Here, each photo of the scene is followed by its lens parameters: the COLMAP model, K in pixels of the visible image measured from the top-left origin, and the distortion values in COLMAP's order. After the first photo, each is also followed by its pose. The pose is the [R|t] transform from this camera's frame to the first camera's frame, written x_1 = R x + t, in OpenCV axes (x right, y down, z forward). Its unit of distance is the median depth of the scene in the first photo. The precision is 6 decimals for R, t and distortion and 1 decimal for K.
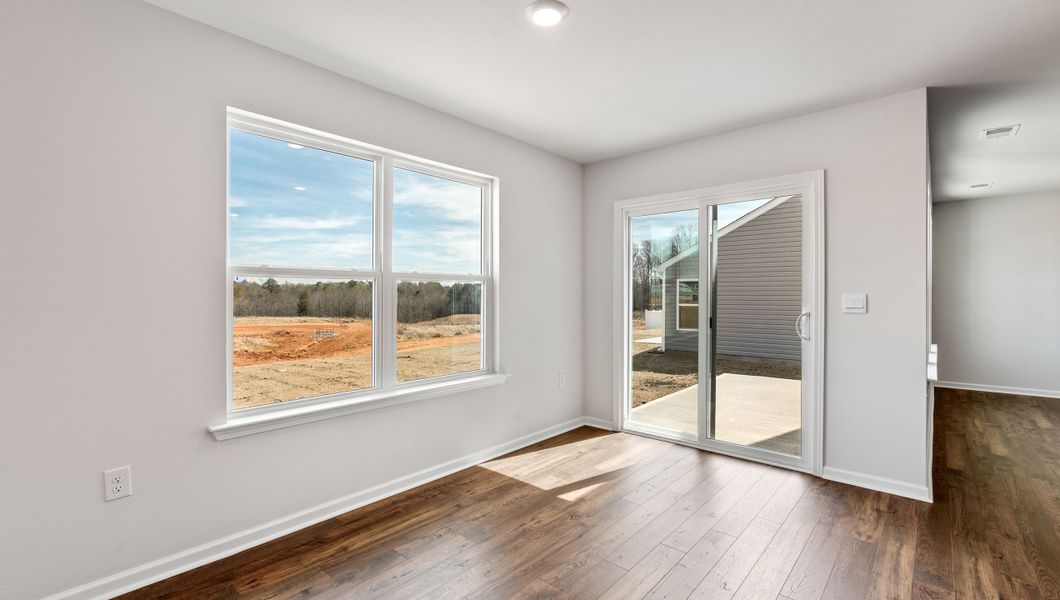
lens RADIAL K [[455.7, 0, 526.3], [0, 455.7, 297.0], [0, 0, 1]] dist [-0.008537, 0.000239]
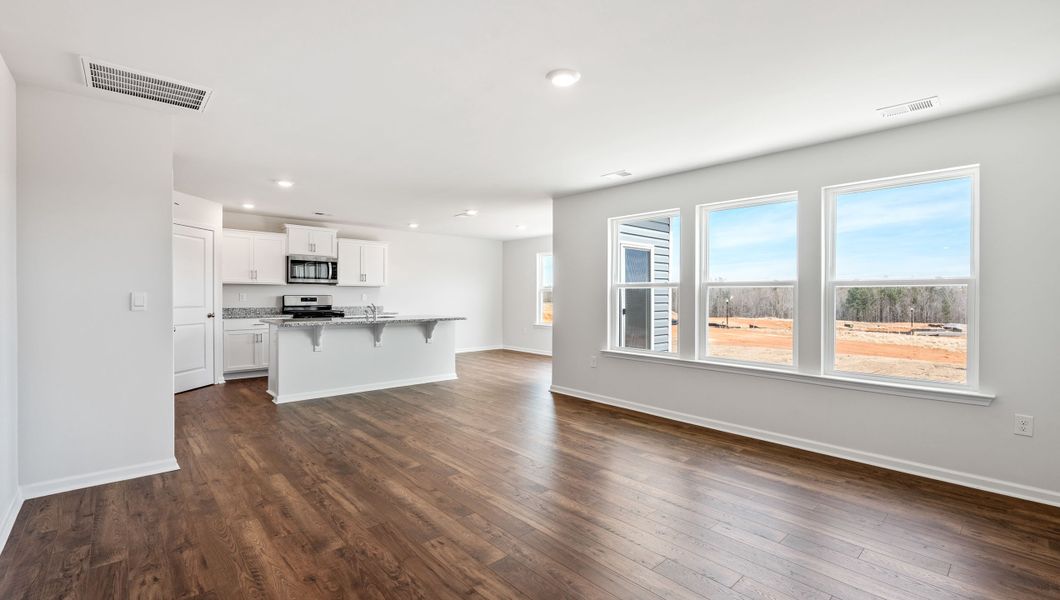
lens RADIAL K [[460.1, 0, 530.0], [0, 460.1, 300.0], [0, 0, 1]] dist [-0.006320, 0.000124]
pose [[-0.101465, 0.009253, -0.994796, 2.312039], [-0.010309, 0.999893, 0.010351, -0.004496], [0.994786, 0.011305, -0.101359, 0.838939]]
